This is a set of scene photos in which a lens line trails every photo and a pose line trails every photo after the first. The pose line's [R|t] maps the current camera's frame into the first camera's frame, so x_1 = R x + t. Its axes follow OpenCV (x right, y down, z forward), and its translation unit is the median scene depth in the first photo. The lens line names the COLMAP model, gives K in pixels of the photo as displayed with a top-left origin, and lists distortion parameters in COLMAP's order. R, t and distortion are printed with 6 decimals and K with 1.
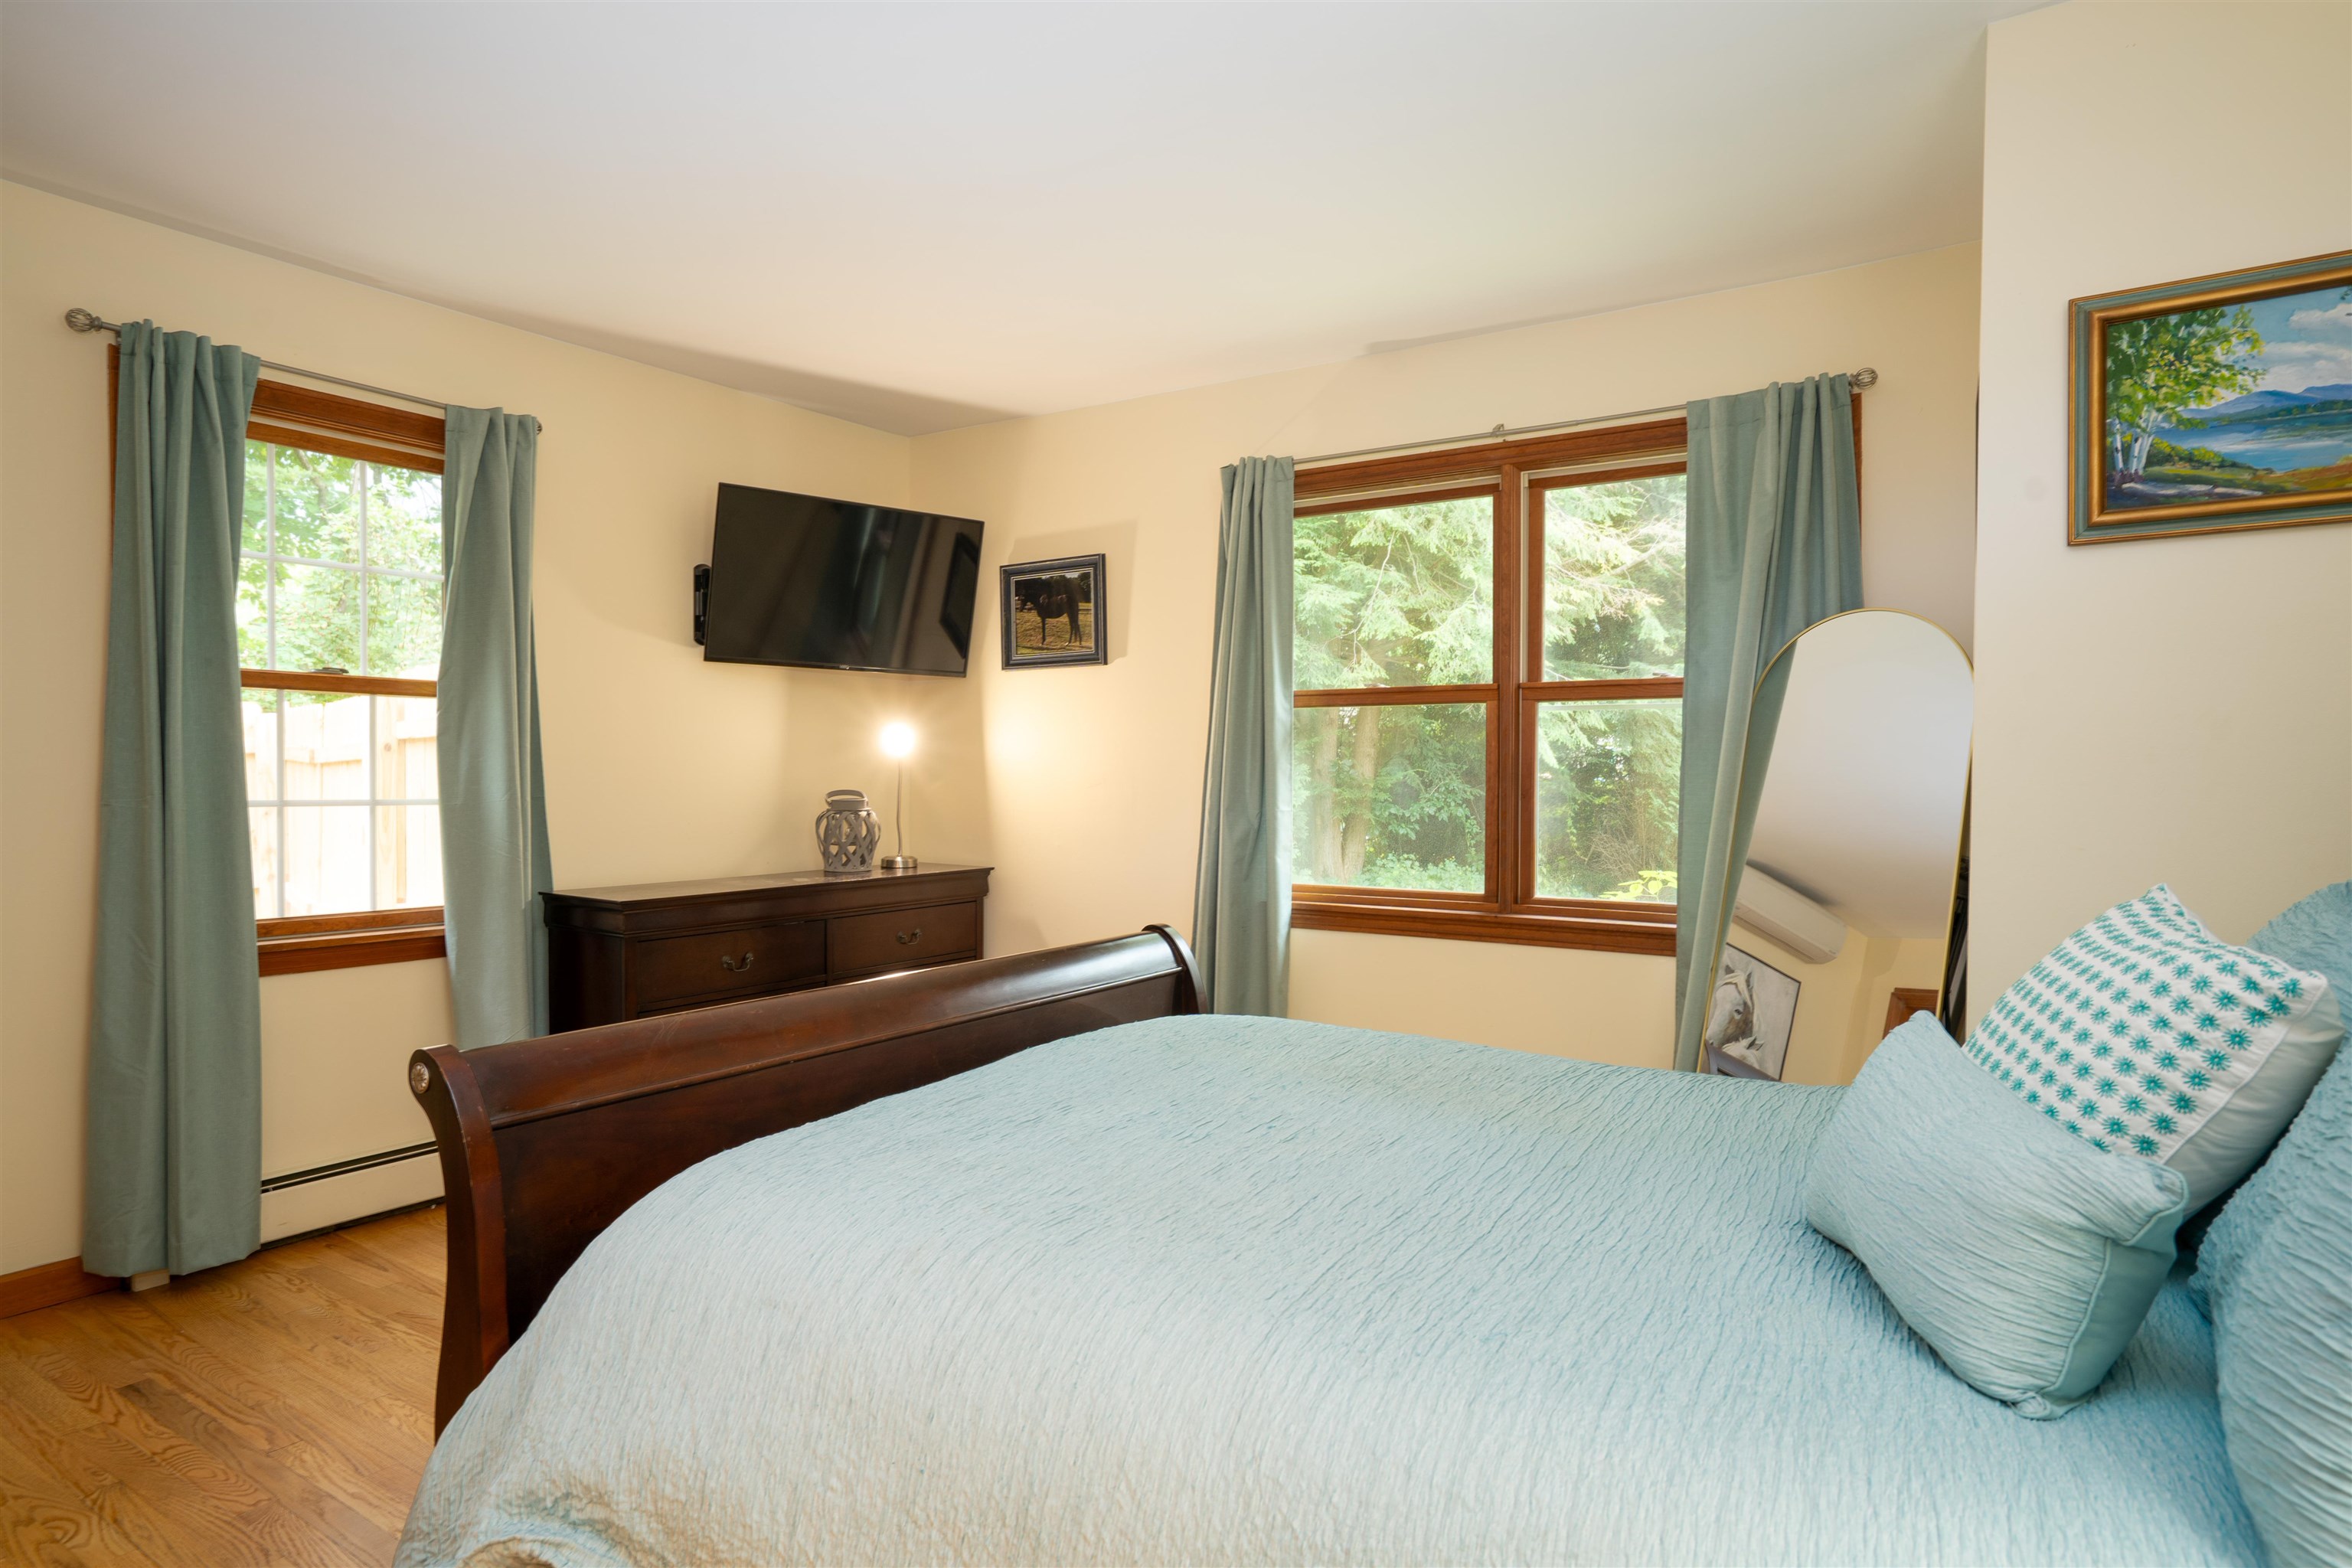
lens RADIAL K [[1357.2, 0, 1176.5], [0, 1357.2, 779.2], [0, 0, 1]] dist [-0.012882, 0.001324]
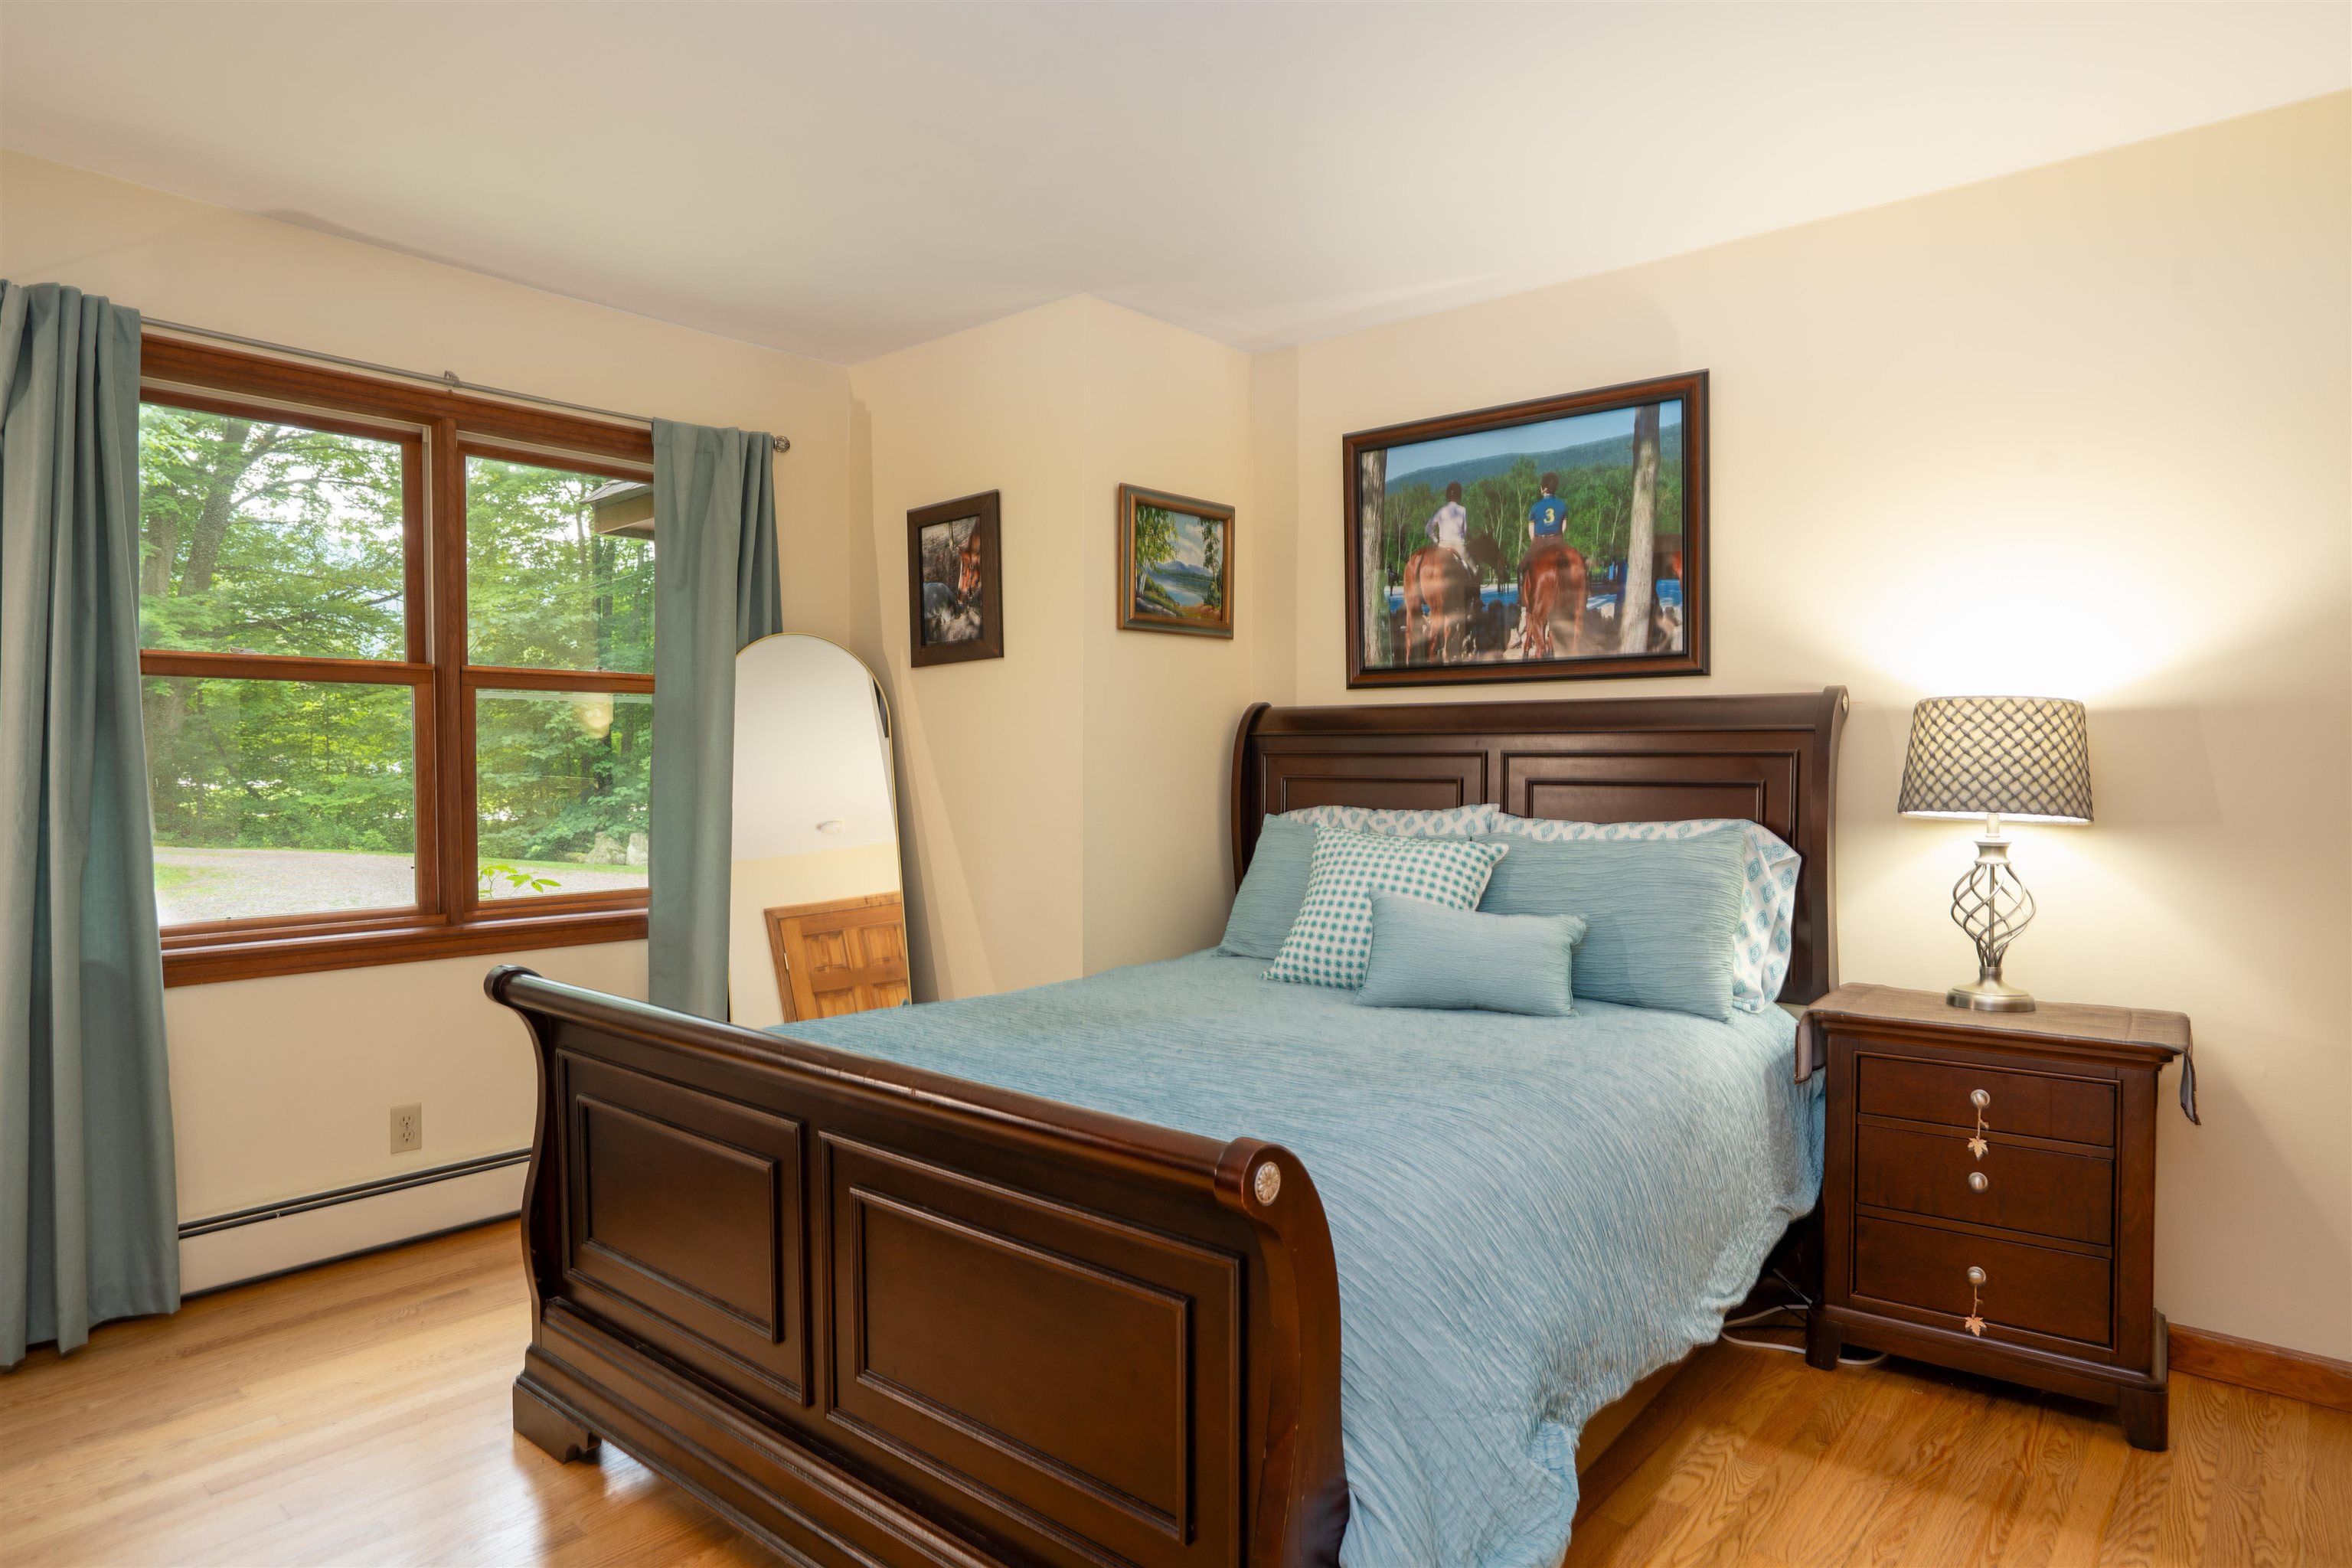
lens RADIAL K [[1357.2, 0, 1176.5], [0, 1357.2, 779.2], [0, 0, 1]] dist [-0.012882, 0.001324]
pose [[0.115046, -0.016758, 0.993219, -0.647389], [0.004116, 0.999857, 0.016393, -0.009278], [-0.993352, 0.002202, 0.115098, 0.470119]]
